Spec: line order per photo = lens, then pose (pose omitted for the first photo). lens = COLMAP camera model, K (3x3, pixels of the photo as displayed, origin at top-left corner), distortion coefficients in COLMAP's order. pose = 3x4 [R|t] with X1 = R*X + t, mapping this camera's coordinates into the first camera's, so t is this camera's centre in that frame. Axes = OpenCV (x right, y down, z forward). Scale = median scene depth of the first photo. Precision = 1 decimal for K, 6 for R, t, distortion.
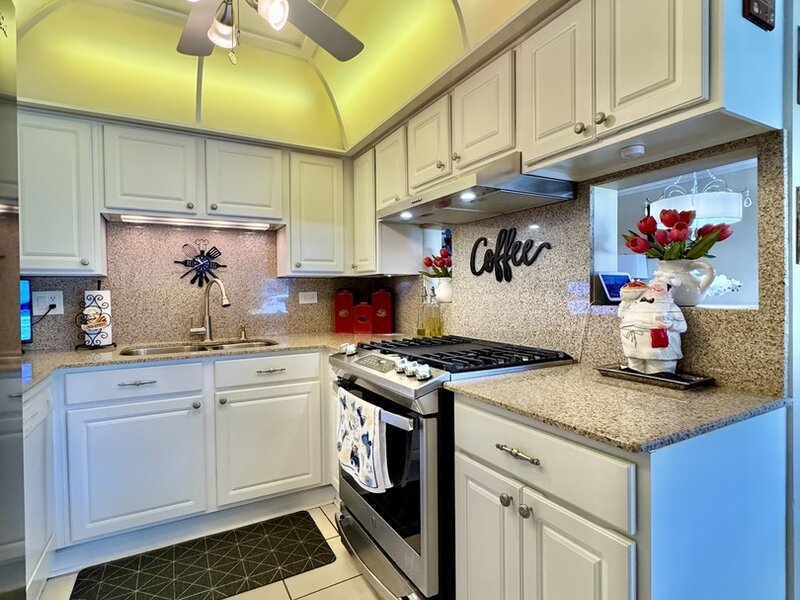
lens RADIAL K [[422.7, 0, 399.8], [0, 422.7, 298.3], [0, 0, 1]] dist [-0.003620, 0.002516]
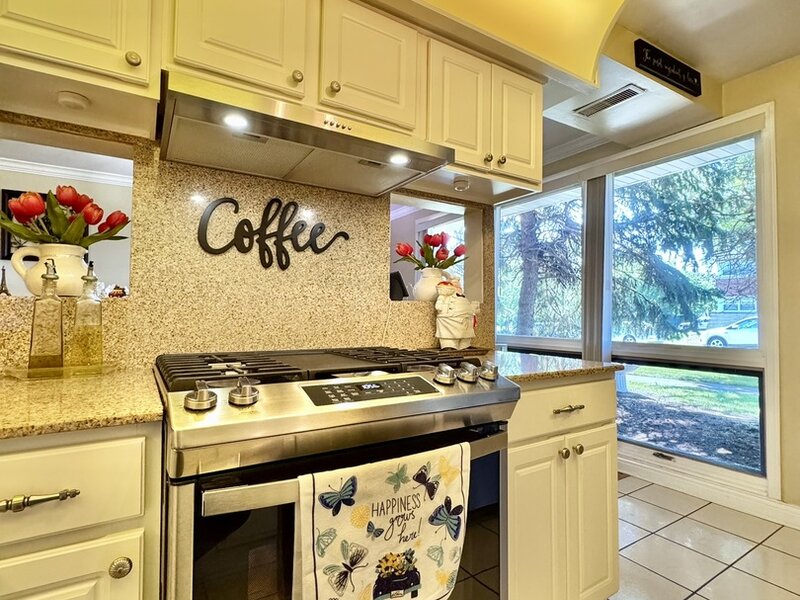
lens RADIAL K [[422.7, 0, 403.6], [0, 422.7, 300.9], [0, 0, 1]] dist [-0.003620, 0.002516]
pose [[-0.057558, 0.046767, 0.997246, -0.514068], [0.014882, 0.998831, -0.045982, 0.055320], [-0.998231, 0.012195, -0.058187, 0.841669]]
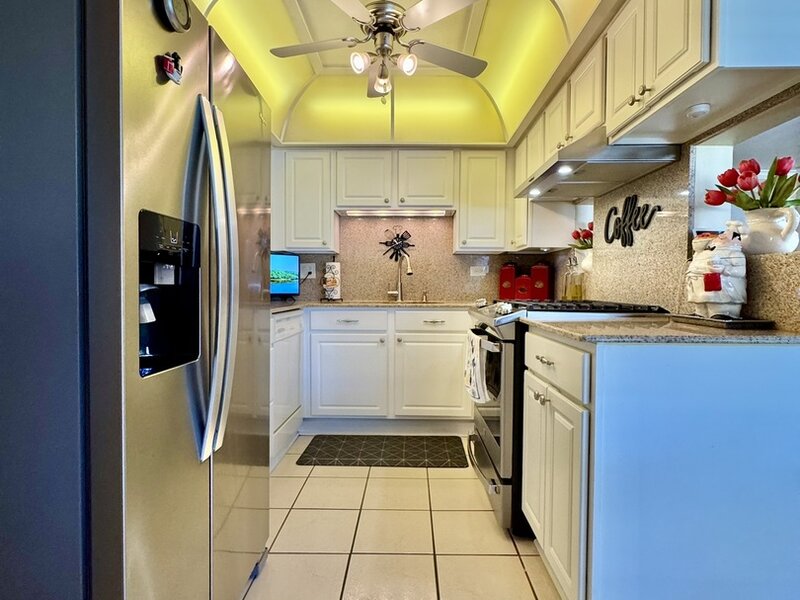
lens RADIAL K [[422.7, 0, 403.2], [0, 422.7, 296.8], [0, 0, 1]] dist [-0.003620, 0.002516]
pose [[0.864987, 0.029934, -0.500901, 0.302256], [-0.024783, 0.999549, 0.016937, 0.084734], [0.501182, -0.002236, 0.865339, -0.205962]]
